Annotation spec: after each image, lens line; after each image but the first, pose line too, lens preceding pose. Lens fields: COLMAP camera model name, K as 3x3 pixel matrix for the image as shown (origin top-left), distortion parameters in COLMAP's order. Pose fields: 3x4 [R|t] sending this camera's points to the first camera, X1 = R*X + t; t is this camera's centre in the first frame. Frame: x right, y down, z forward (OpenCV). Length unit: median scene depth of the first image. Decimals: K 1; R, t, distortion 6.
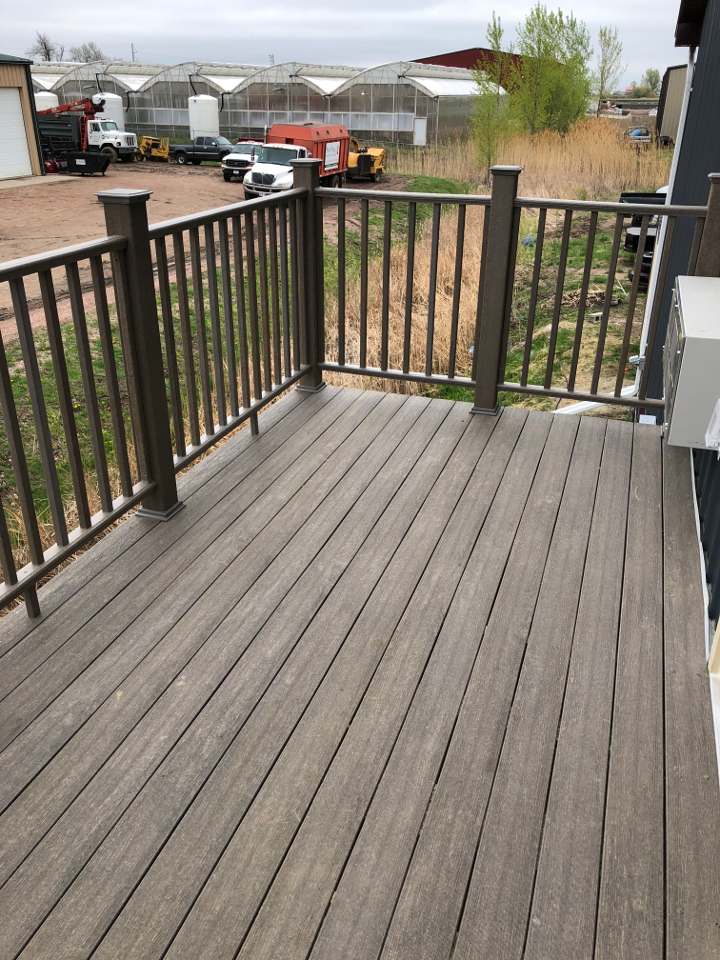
lens RADIAL K [[774.5, 0, 360.0], [0, 774.5, 480.0], [0, 0, 1]] dist [0.191605, -0.489085]
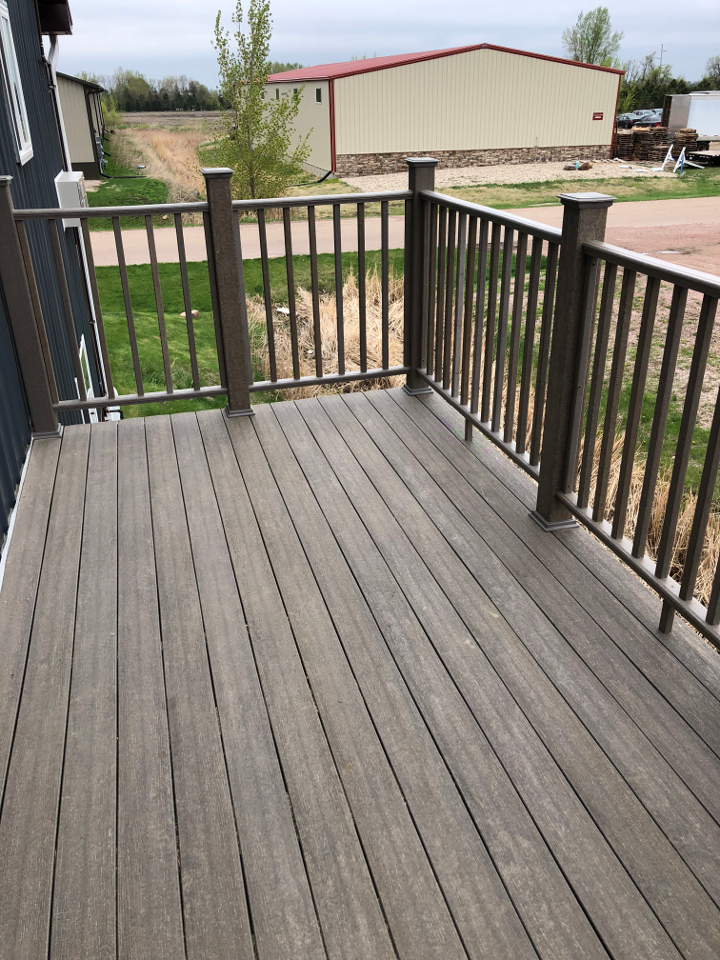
lens RADIAL K [[784.4, 0, 354.9], [0, 784.4, 481.6], [0, 0, 1]] dist [-0.003074, -0.001190]
pose [[-0.828994, 0.245943, -0.502276, 0.379610], [-0.245558, 0.646835, 0.722015, -0.611877], [0.502464, 0.721884, -0.475829, 1.262585]]
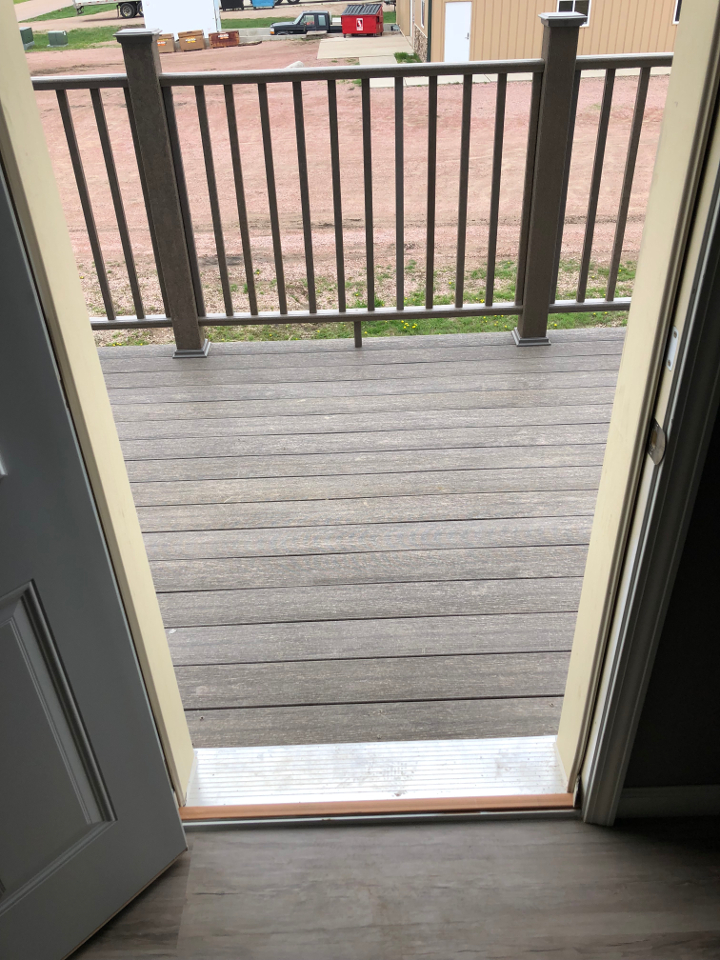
lens RADIAL K [[774.5, 0, 360.0], [0, 774.5, 480.0], [0, 0, 1]] dist [0.191605, -0.489085]
pose [[0.333887, 0.511887, -0.791512, 0.856024], [-0.379556, 0.841627, 0.384188, -0.169194], [0.862819, 0.172148, 0.475299, 0.449291]]
